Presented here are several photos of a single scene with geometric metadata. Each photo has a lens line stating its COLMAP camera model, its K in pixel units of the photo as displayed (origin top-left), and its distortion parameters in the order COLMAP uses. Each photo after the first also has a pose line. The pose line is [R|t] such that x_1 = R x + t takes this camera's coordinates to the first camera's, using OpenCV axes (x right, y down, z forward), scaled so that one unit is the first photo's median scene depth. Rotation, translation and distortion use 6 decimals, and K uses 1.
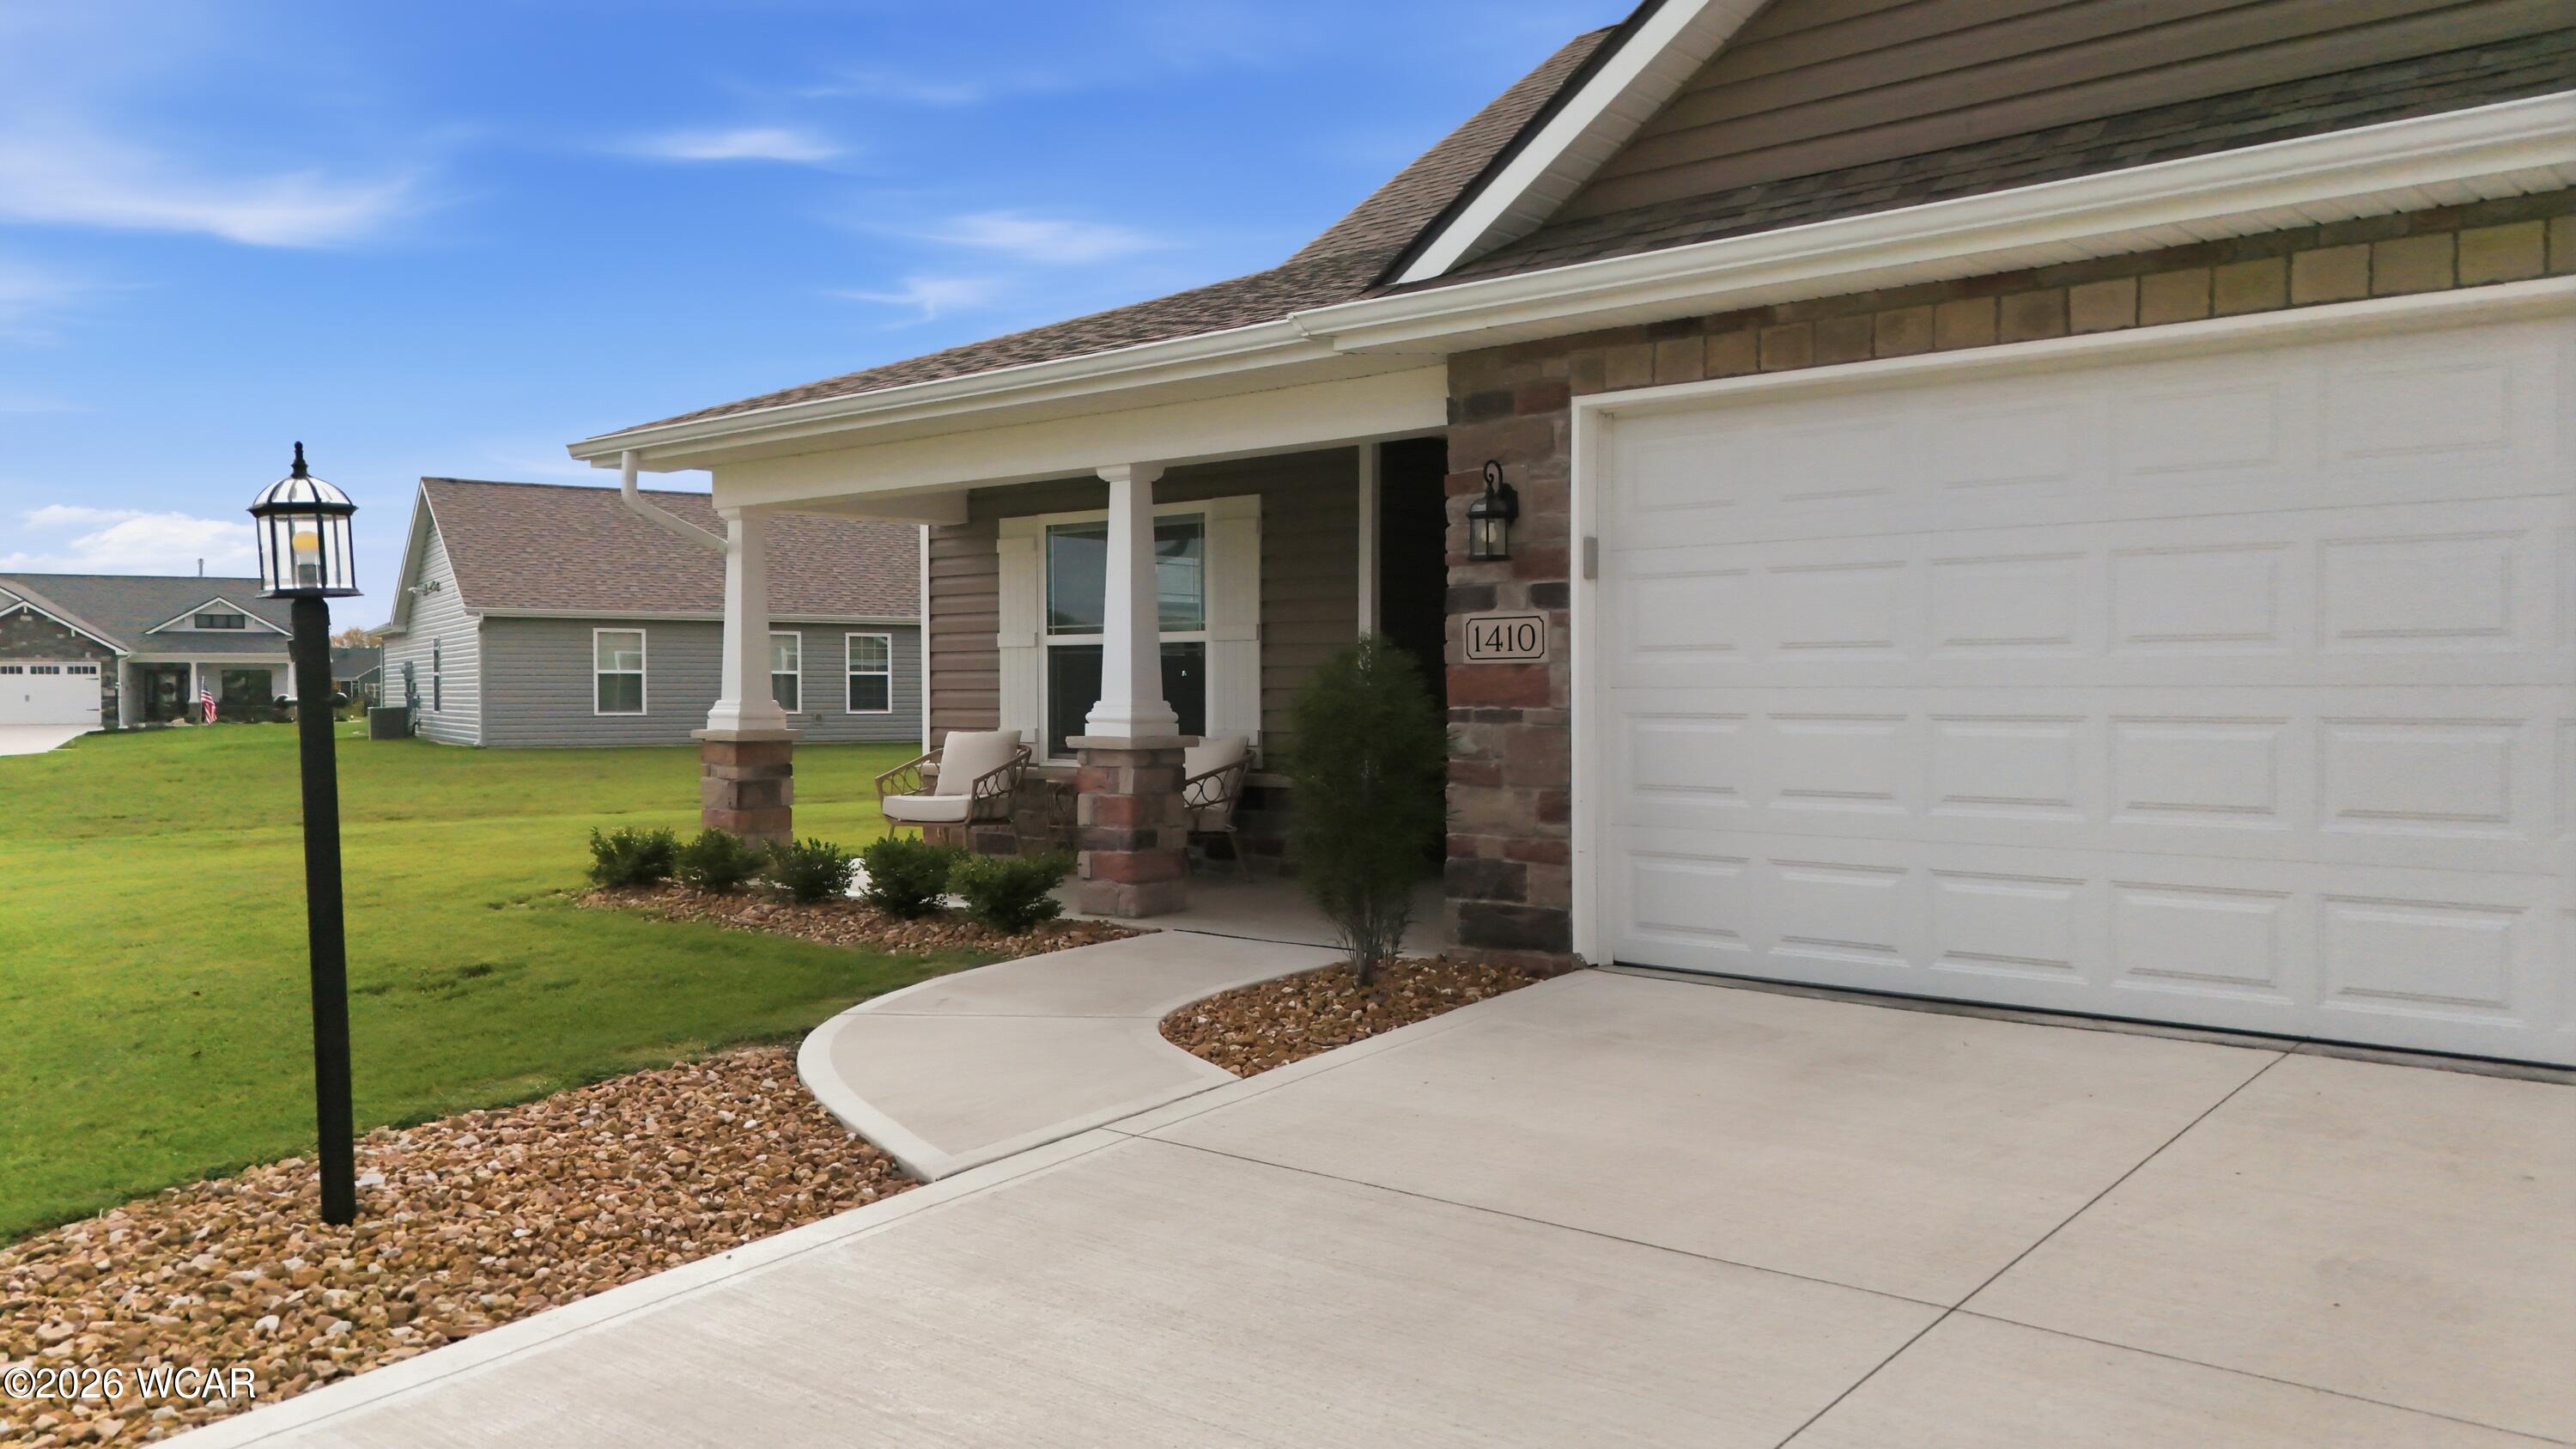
lens RADIAL K [[1894.6, 0, 1291.6], [0, 1894.6, 736.9], [0, 0, 1]] dist [0.100247, -0.100784]
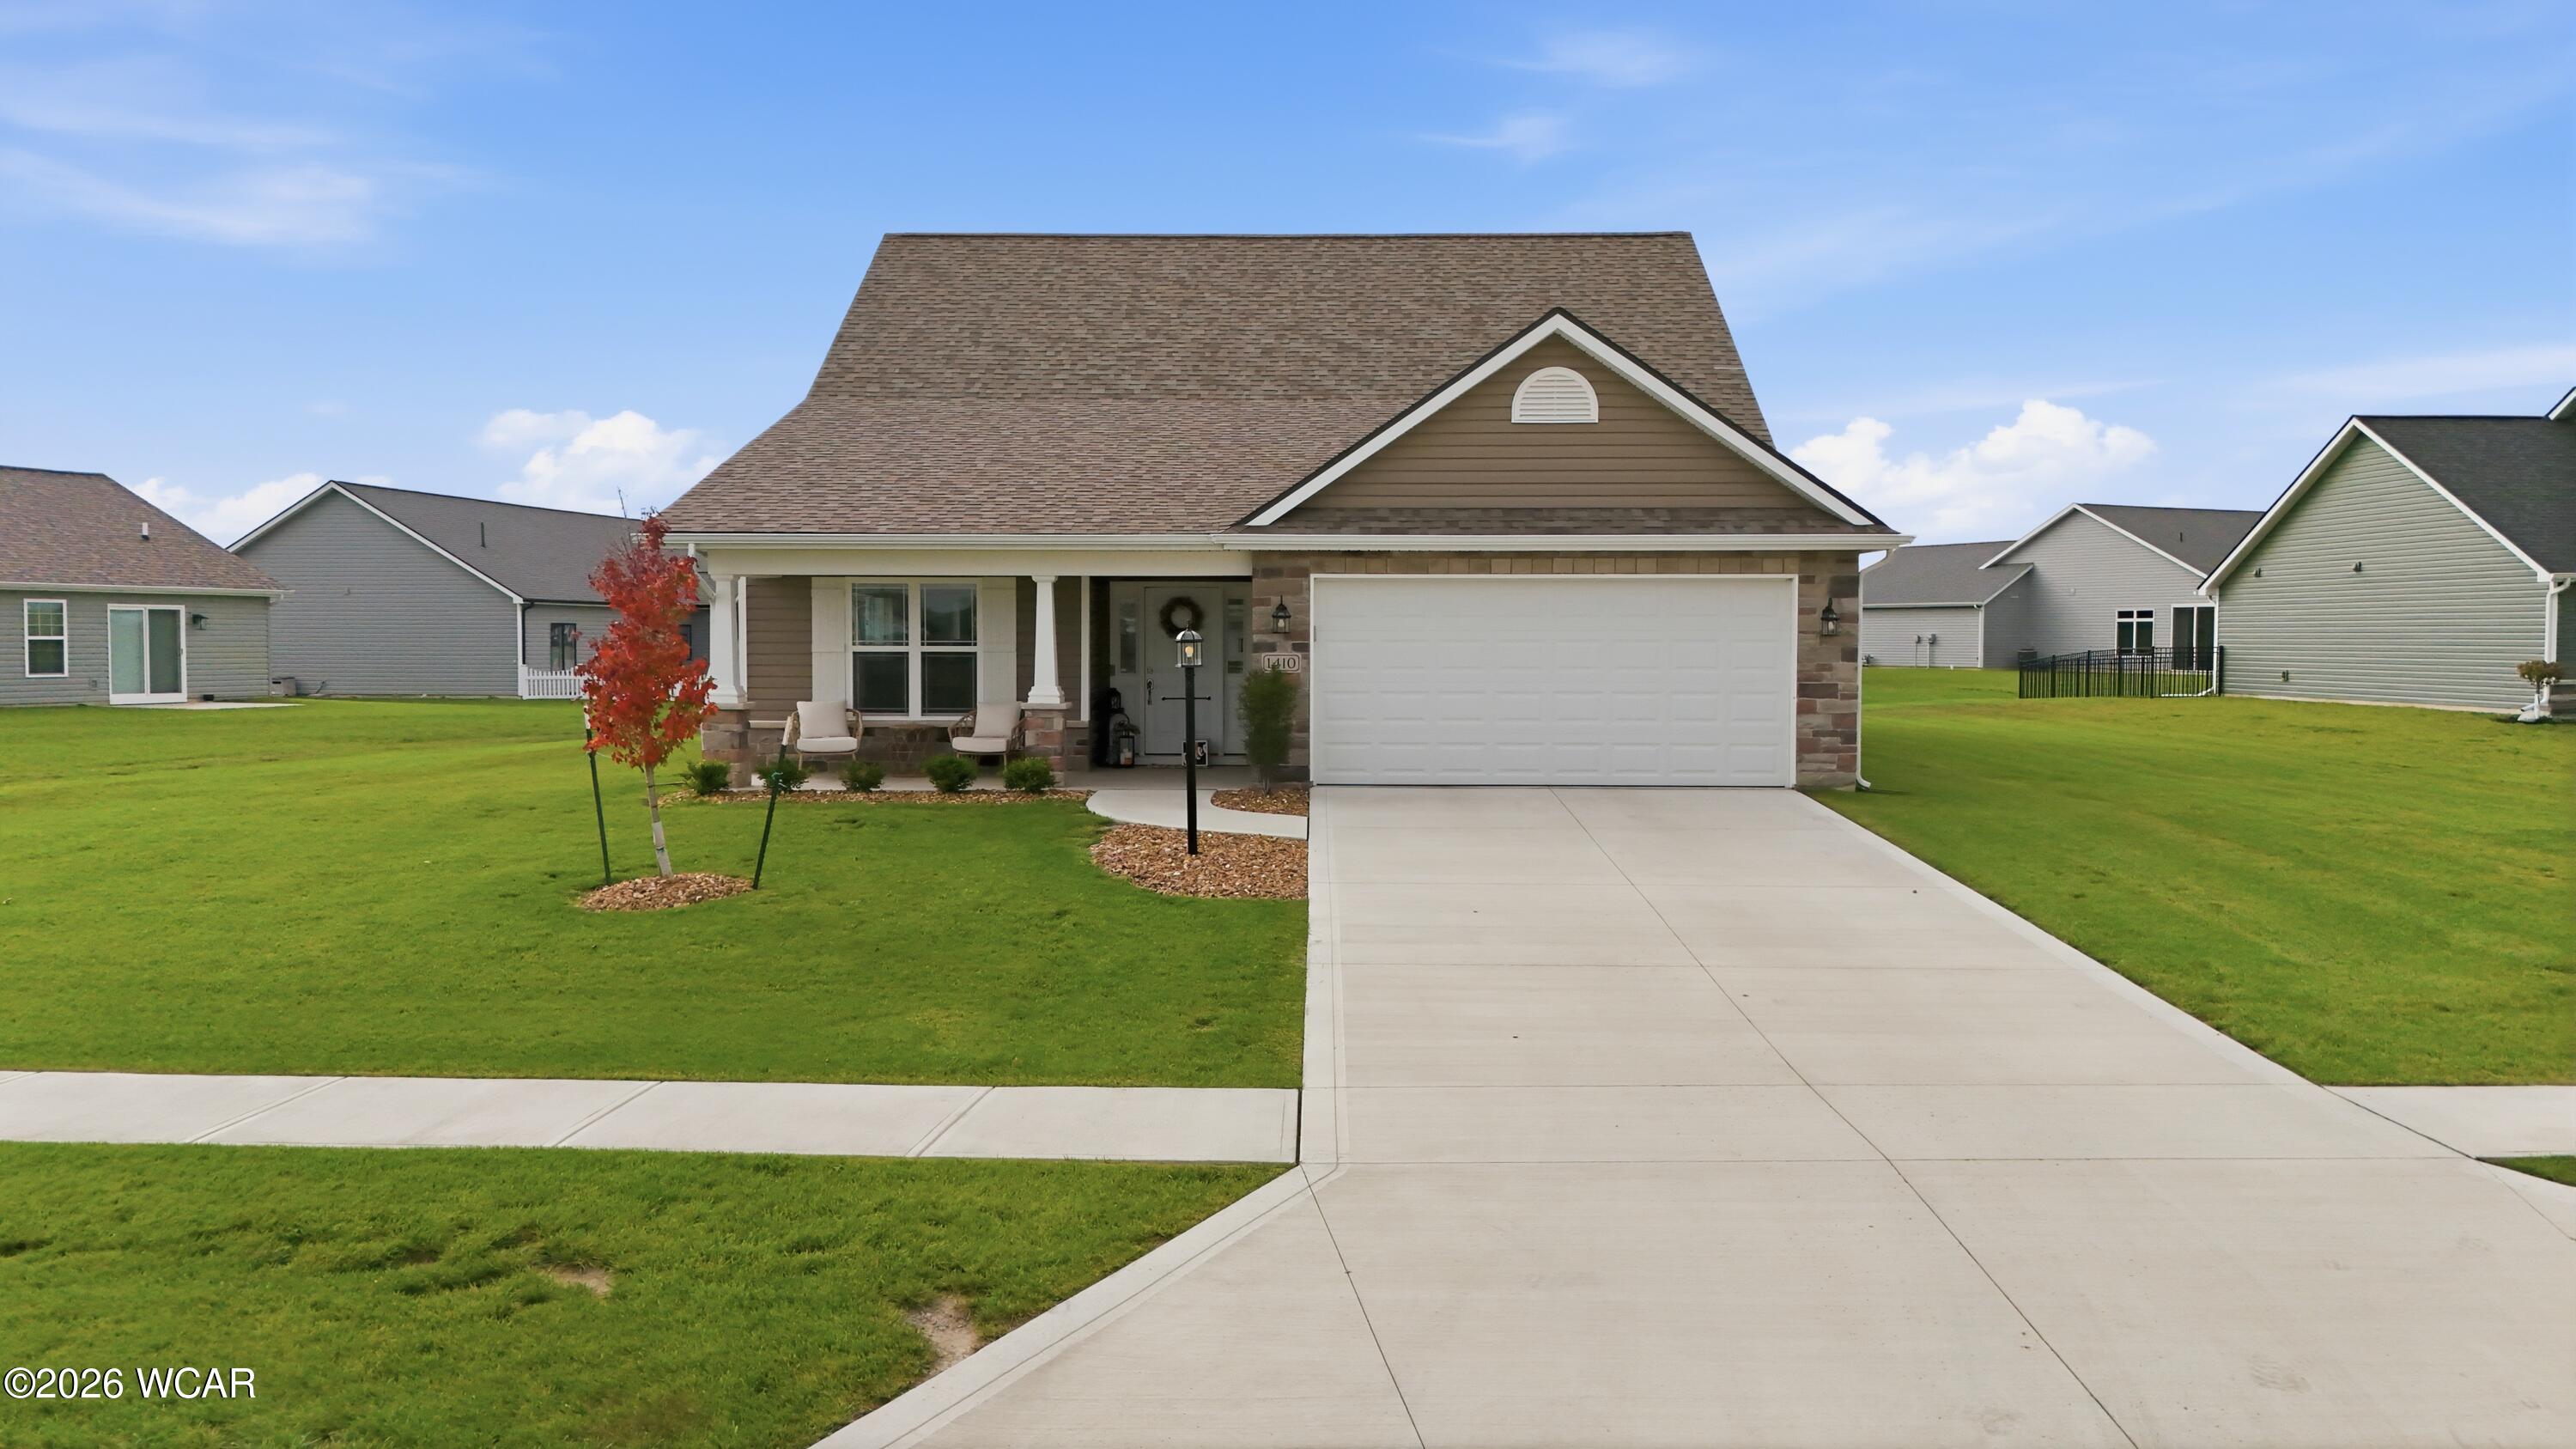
lens RADIAL K [[1894.6, 0, 1291.6], [0, 1894.6, 736.9], [0, 0, 1]] dist [0.100247, -0.100784]
pose [[0.769151, -0.030466, 0.638340, -1.521053], [0.012391, 0.999386, 0.032768, -0.035249], [-0.638947, -0.017294, 0.769057, -0.993815]]
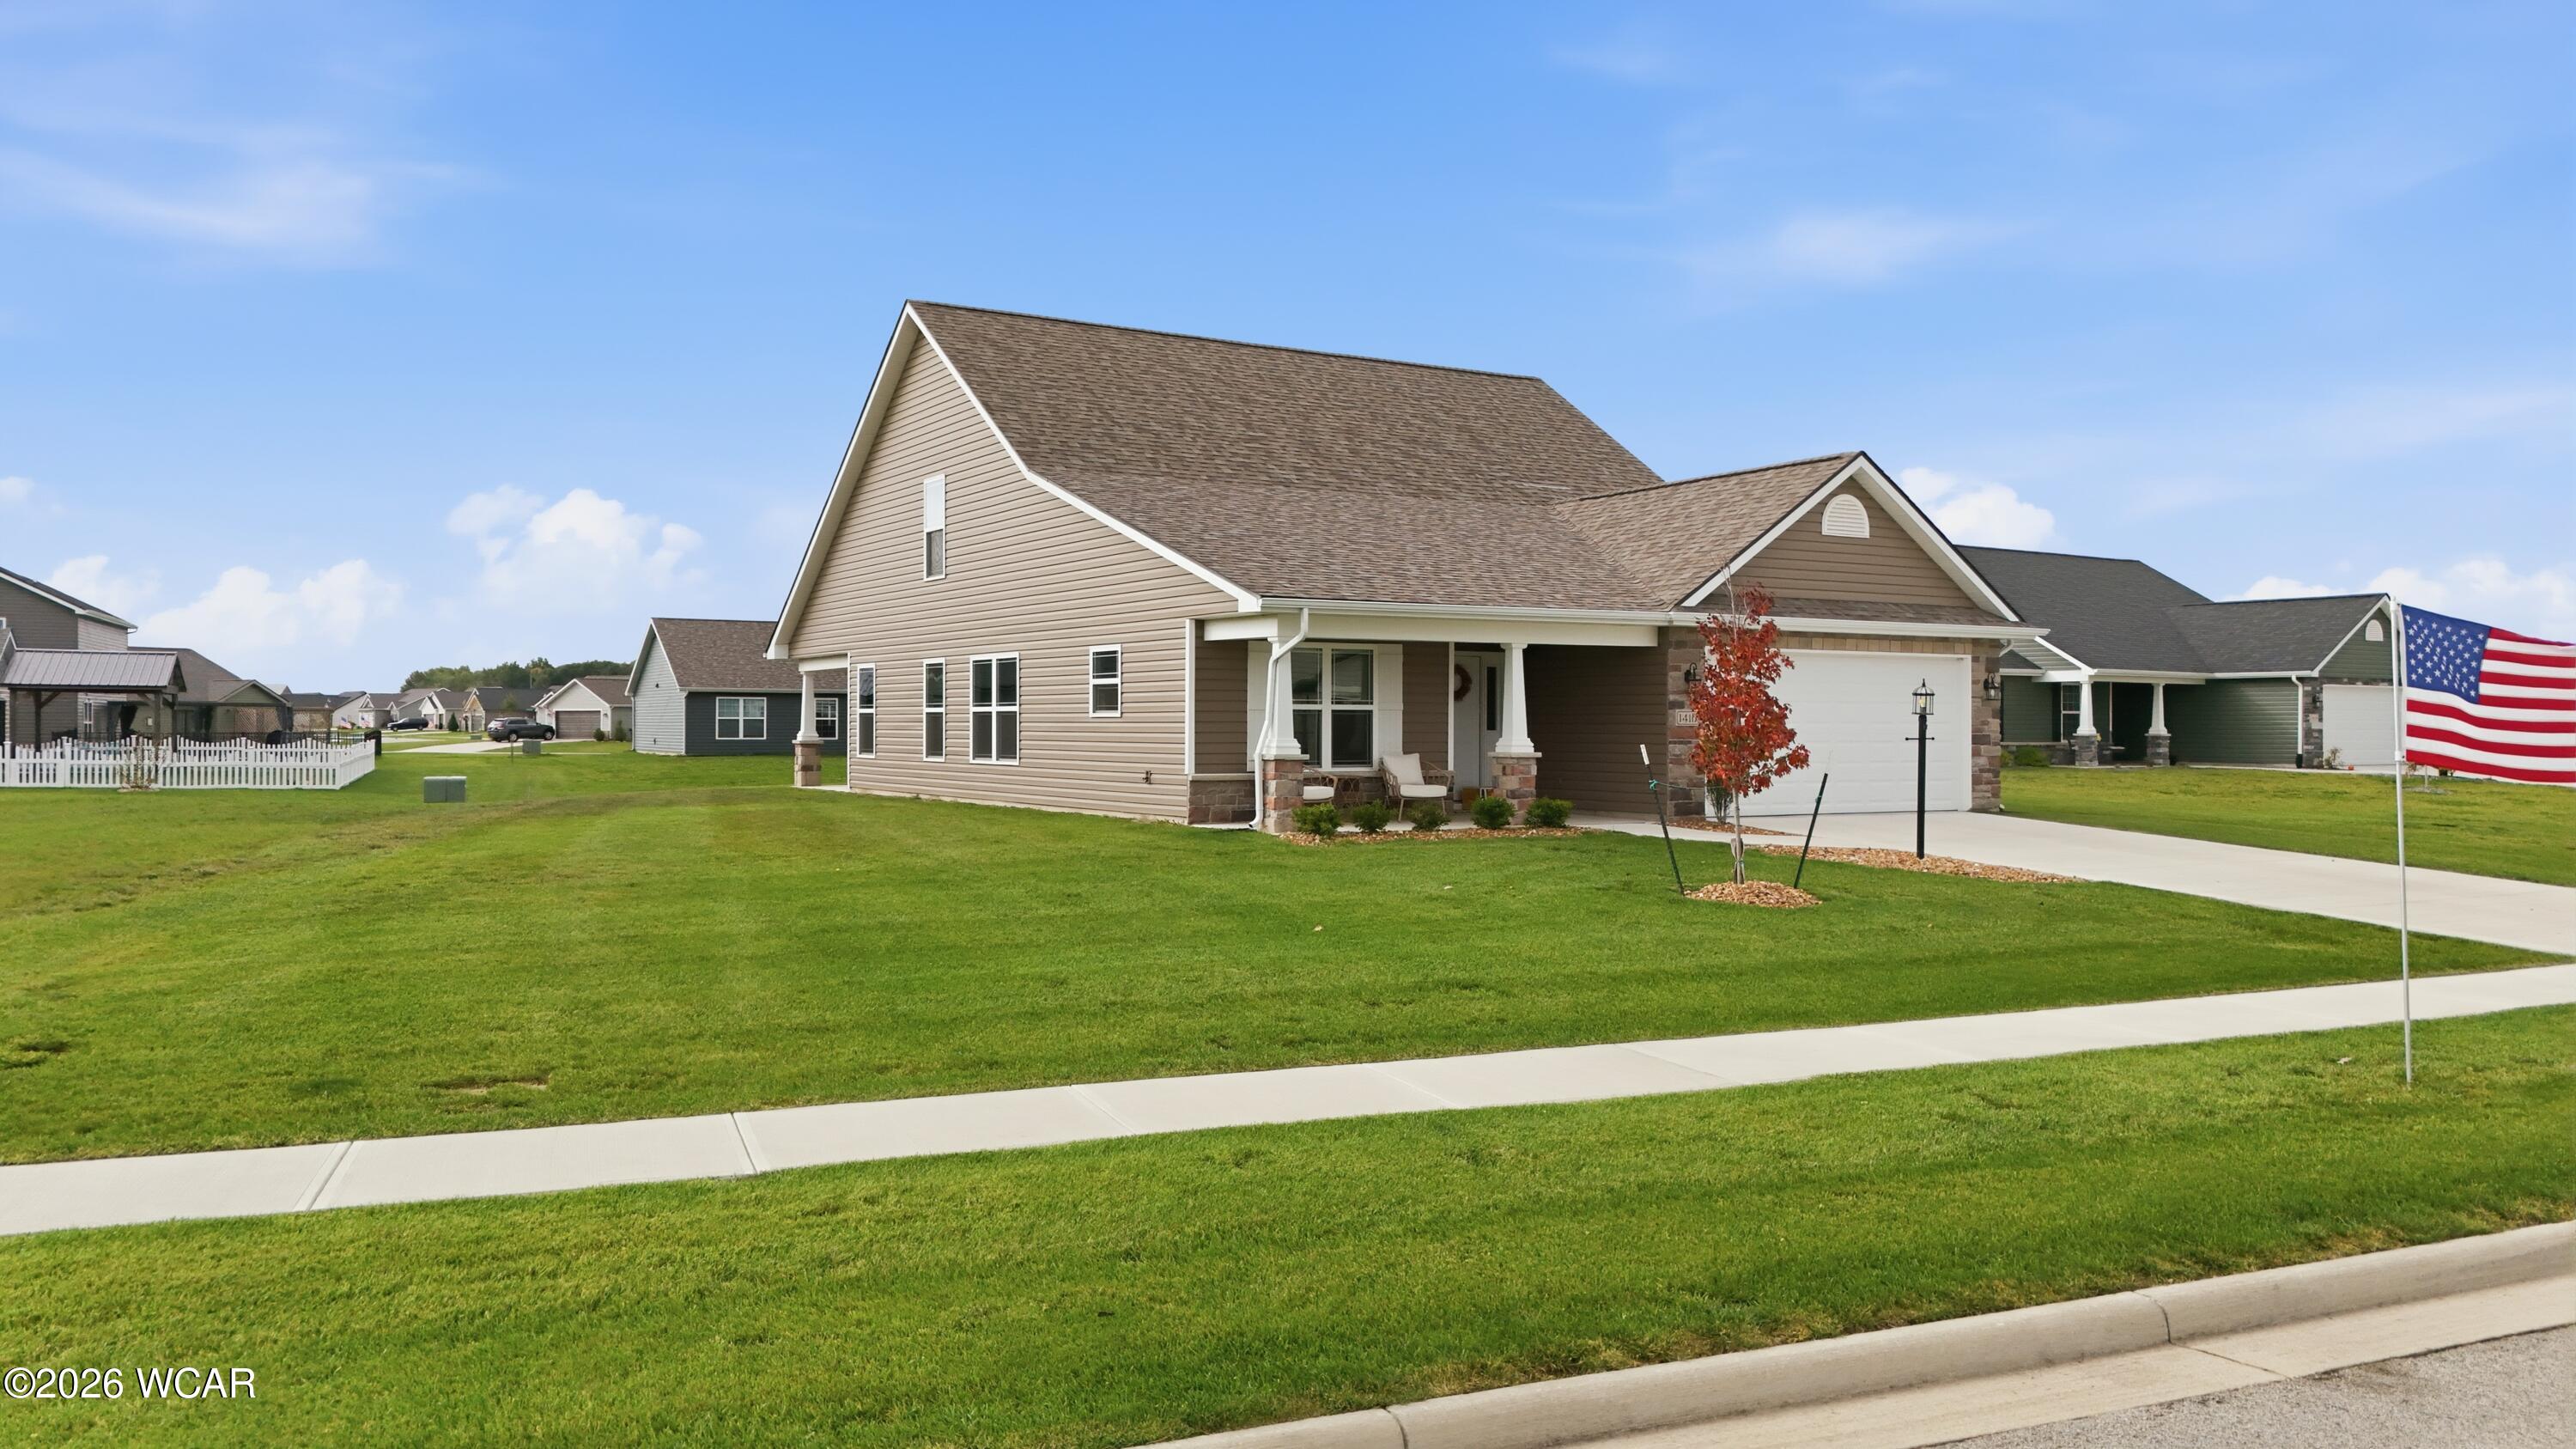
lens RADIAL K [[1894.6, 0, 1291.6], [0, 1894.6, 736.9], [0, 0, 1]] dist [0.100247, -0.100784]
pose [[0.317478, -0.002664, 0.948262, -3.110094], [0.019582, 0.999801, -0.003748, -0.021263], [-0.948064, 0.019759, 0.317467, 0.612201]]
